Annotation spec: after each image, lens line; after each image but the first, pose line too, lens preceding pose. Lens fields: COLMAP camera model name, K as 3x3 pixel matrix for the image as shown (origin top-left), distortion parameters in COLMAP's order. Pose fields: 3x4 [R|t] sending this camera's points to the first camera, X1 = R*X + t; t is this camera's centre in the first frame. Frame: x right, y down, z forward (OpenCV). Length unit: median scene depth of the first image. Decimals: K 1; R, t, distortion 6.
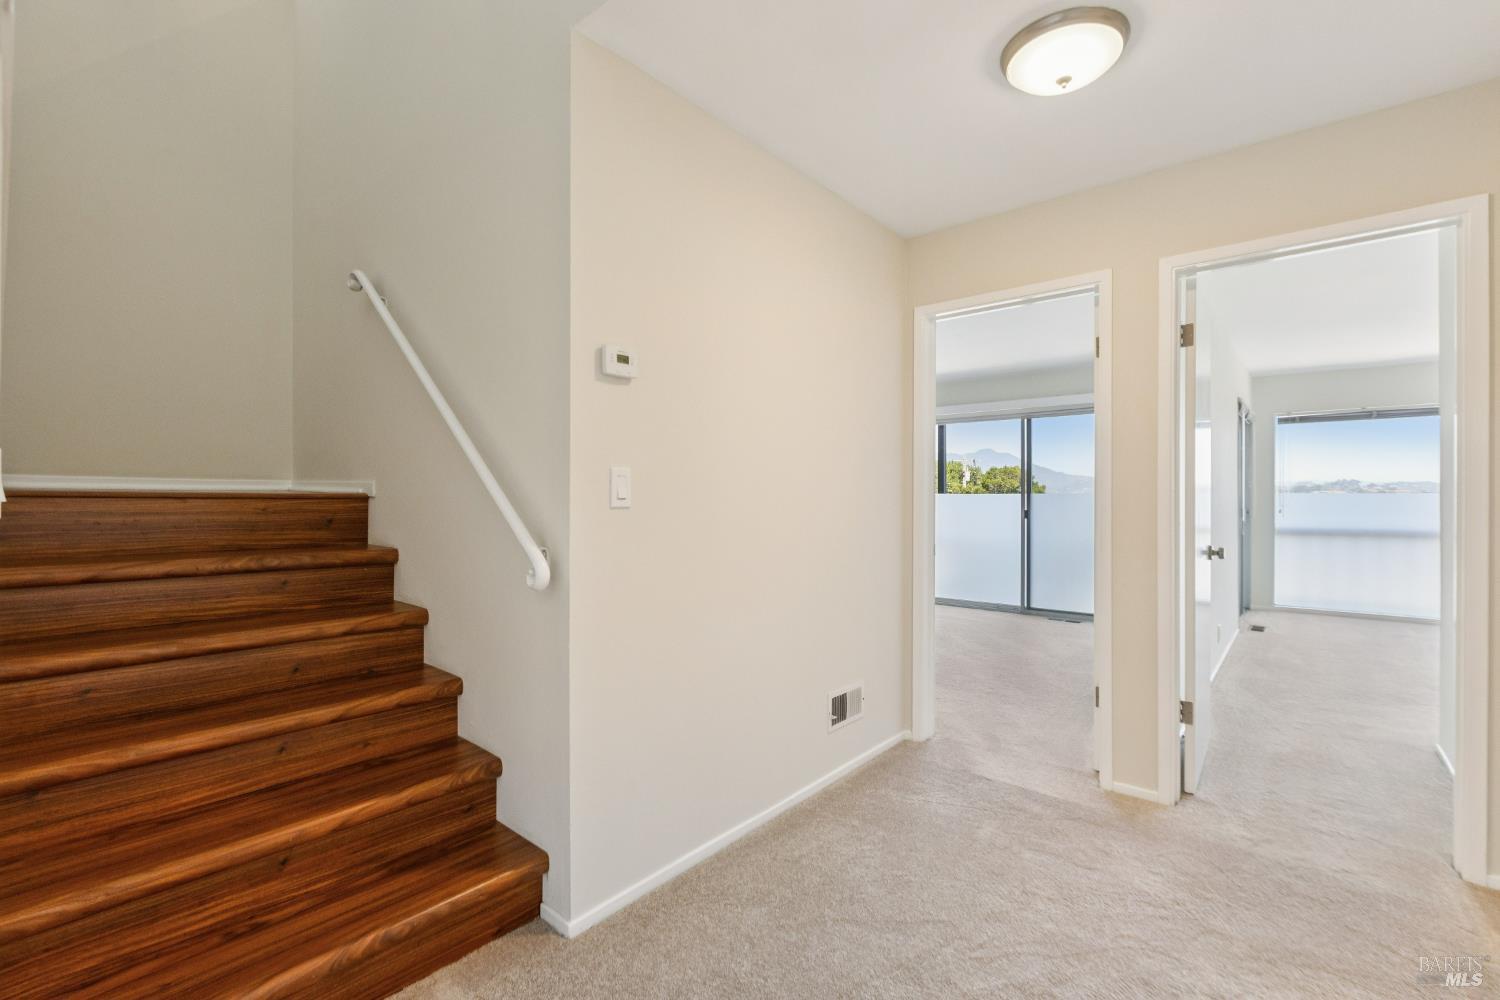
lens RADIAL K [[671.4, 0, 753.3], [0, 671.4, 501.8], [0, 0, 1]] dist [0.005119, -0.003178]
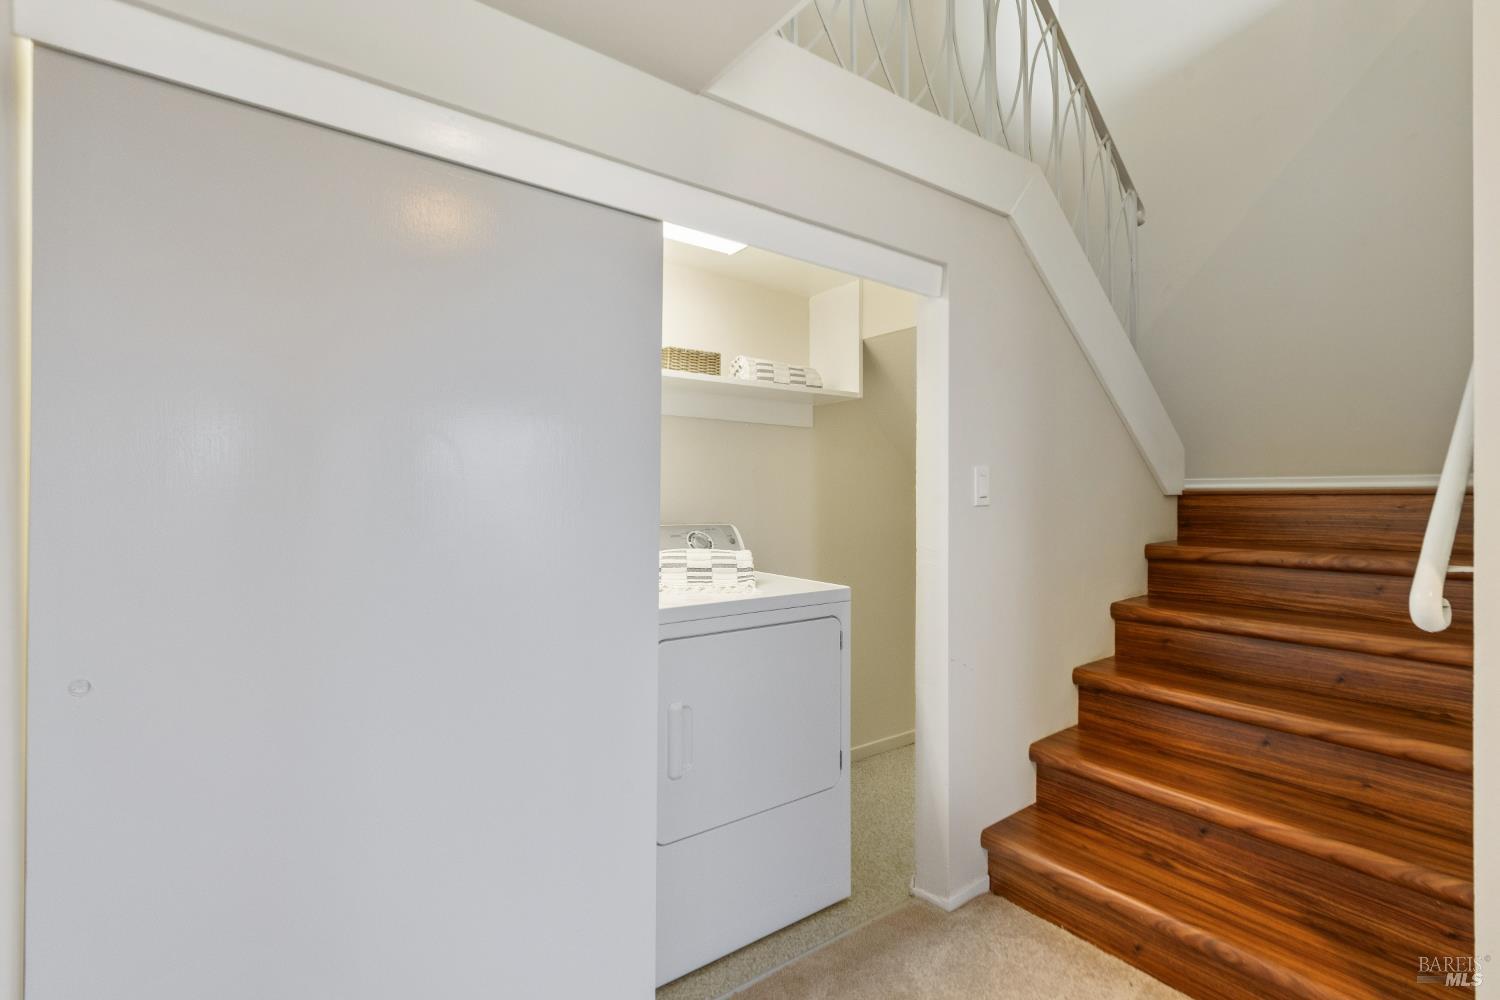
lens RADIAL K [[671.4, 0, 763.3], [0, 671.4, 495.7], [0, 0, 1]] dist [0.005119, -0.003178]
pose [[-0.228027, -0.001957, -0.973653, 0.482855], [-0.000410, 0.999998, -0.001914, -0.002303], [0.973655, -0.000038, -0.228028, 0.515550]]
